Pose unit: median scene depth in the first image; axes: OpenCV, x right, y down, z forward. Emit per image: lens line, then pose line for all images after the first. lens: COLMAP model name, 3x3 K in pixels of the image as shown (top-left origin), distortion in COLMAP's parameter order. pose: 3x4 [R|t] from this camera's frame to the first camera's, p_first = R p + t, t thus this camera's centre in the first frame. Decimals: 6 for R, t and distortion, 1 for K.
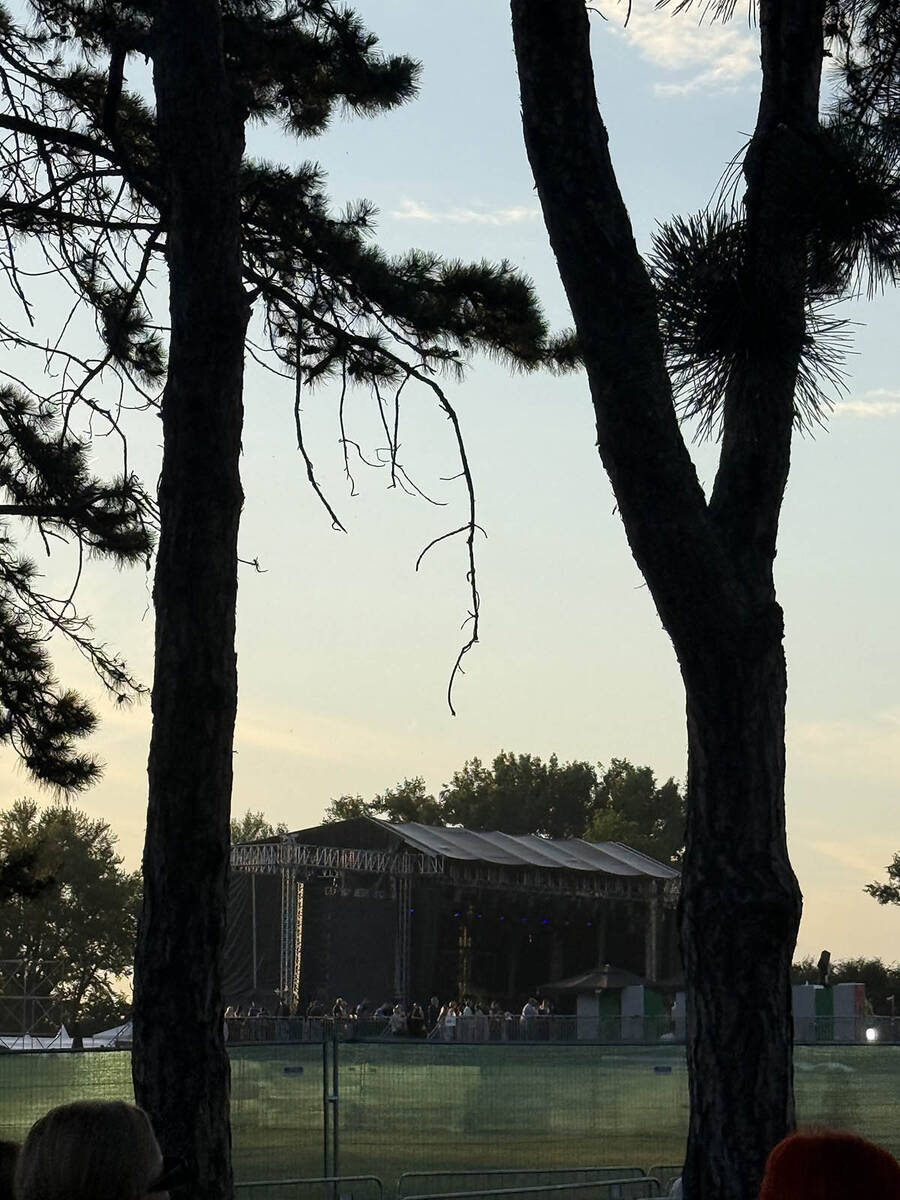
lens RADIAL K [[3467.4, 0, 449.7], [0, 3467.4, 632.0], [0, 0, 1]] dist [0.084316, 0.422265]
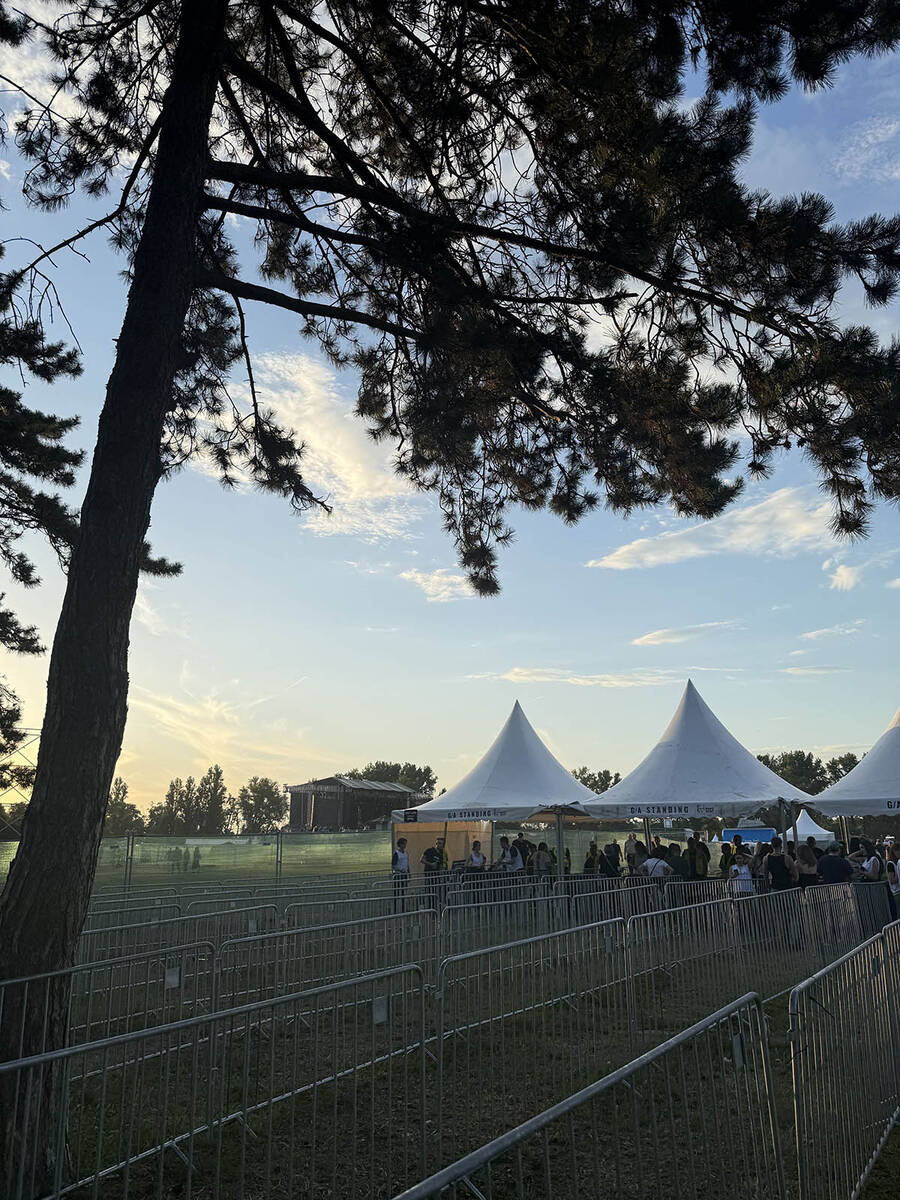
lens RADIAL K [[829.6, 0, 452.3], [0, 829.6, 583.2], [0, 0, 1]] dist [0.073821, -0.000803]
pose [[0.995822, 0.009104, 0.090858, 0.186866], [0.007078, 0.984328, -0.176205, 0.044012], [-0.091039, 0.176112, 0.980151, 0.323317]]
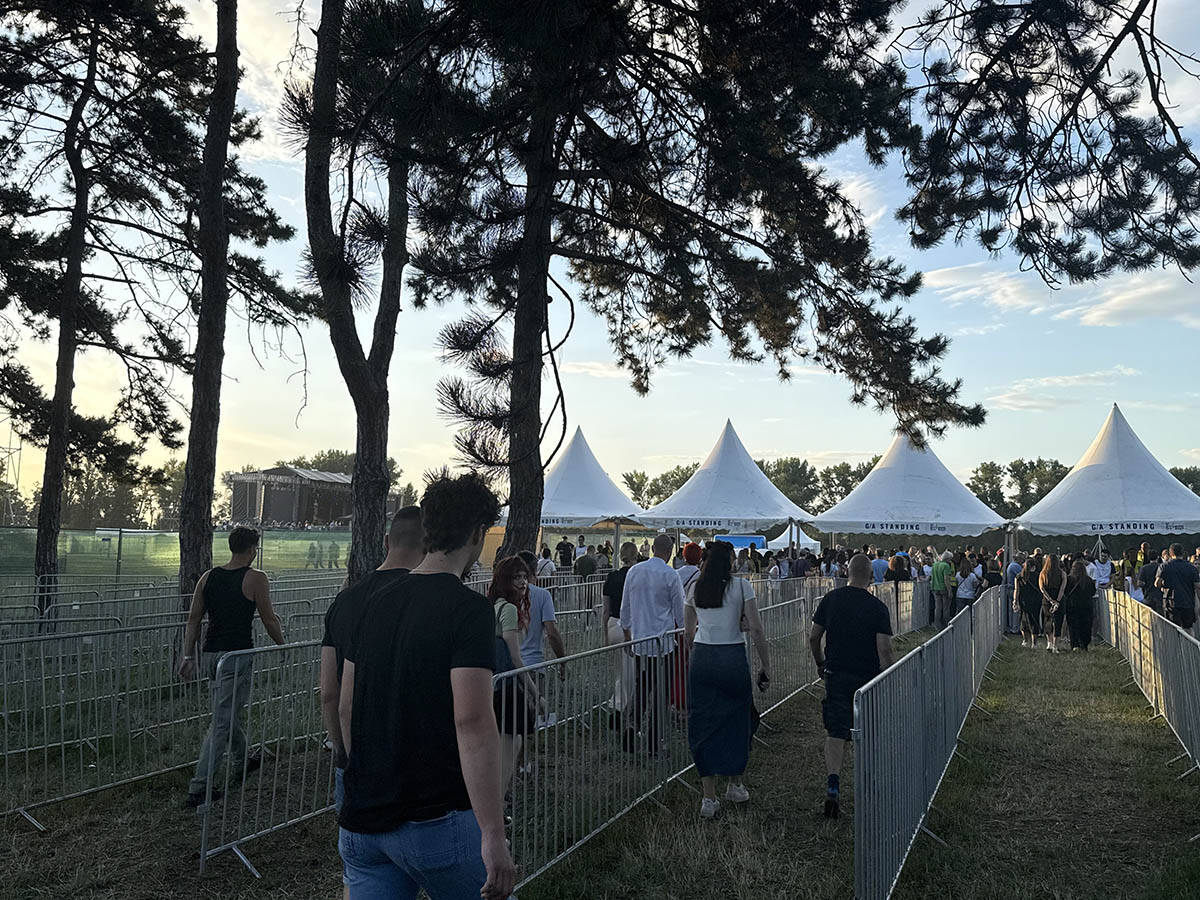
lens RADIAL K [[981.7, 0, 598.4], [0, 981.7, 458.1], [0, 0, 1]] dist [0.148059, -0.250747]
pose [[0.960708, 0.036010, 0.275216, 0.011840], [-0.046654, 0.998391, 0.032226, 0.006204], [-0.273613, -0.043800, 0.960842, 0.019717]]
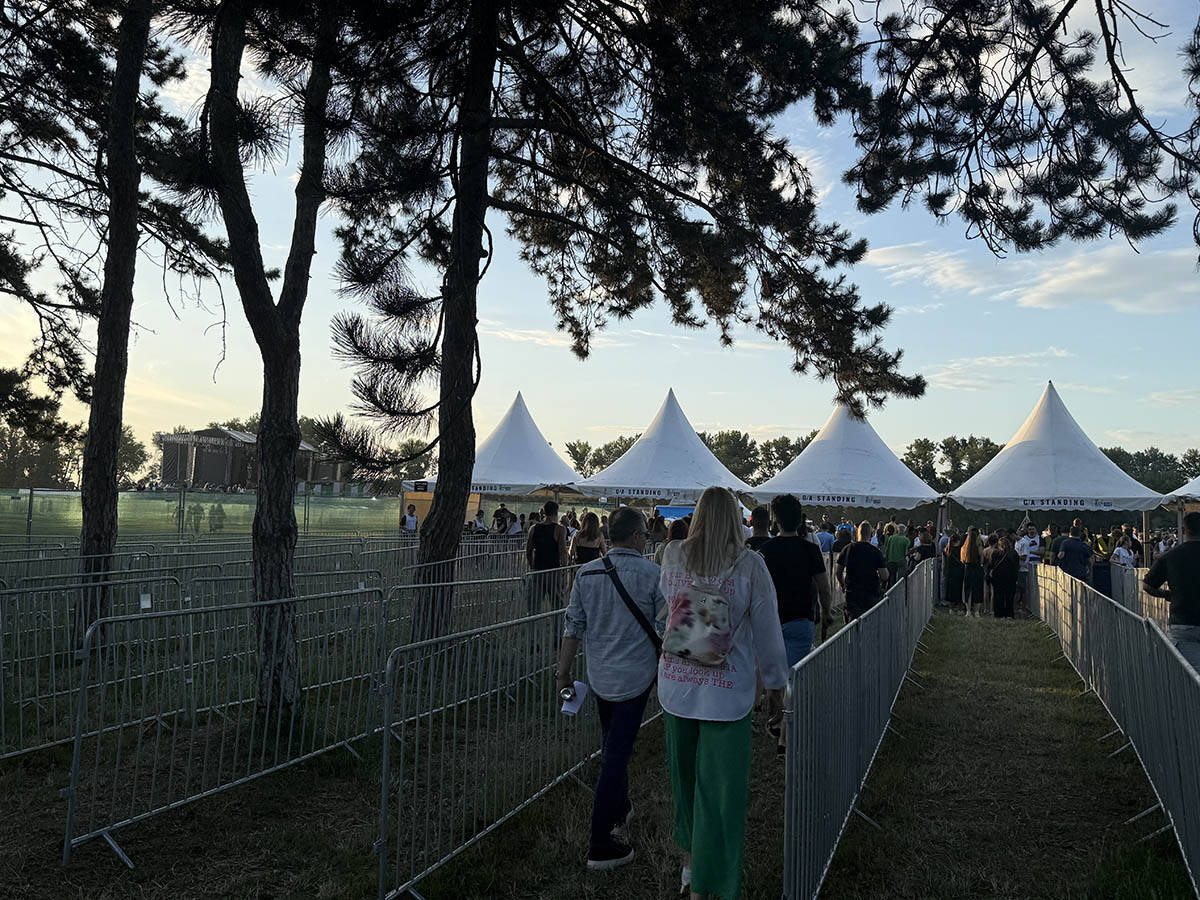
lens RADIAL K [[981.7, 0, 598.4], [0, 981.7, 458.1], [0, 0, 1]] dist [0.148059, -0.250747]
pose [[0.942303, 0.046056, 0.331579, 0.021057], [-0.069652, 0.995788, 0.059625, 0.009429], [-0.327436, -0.079280, 0.941541, 0.035466]]
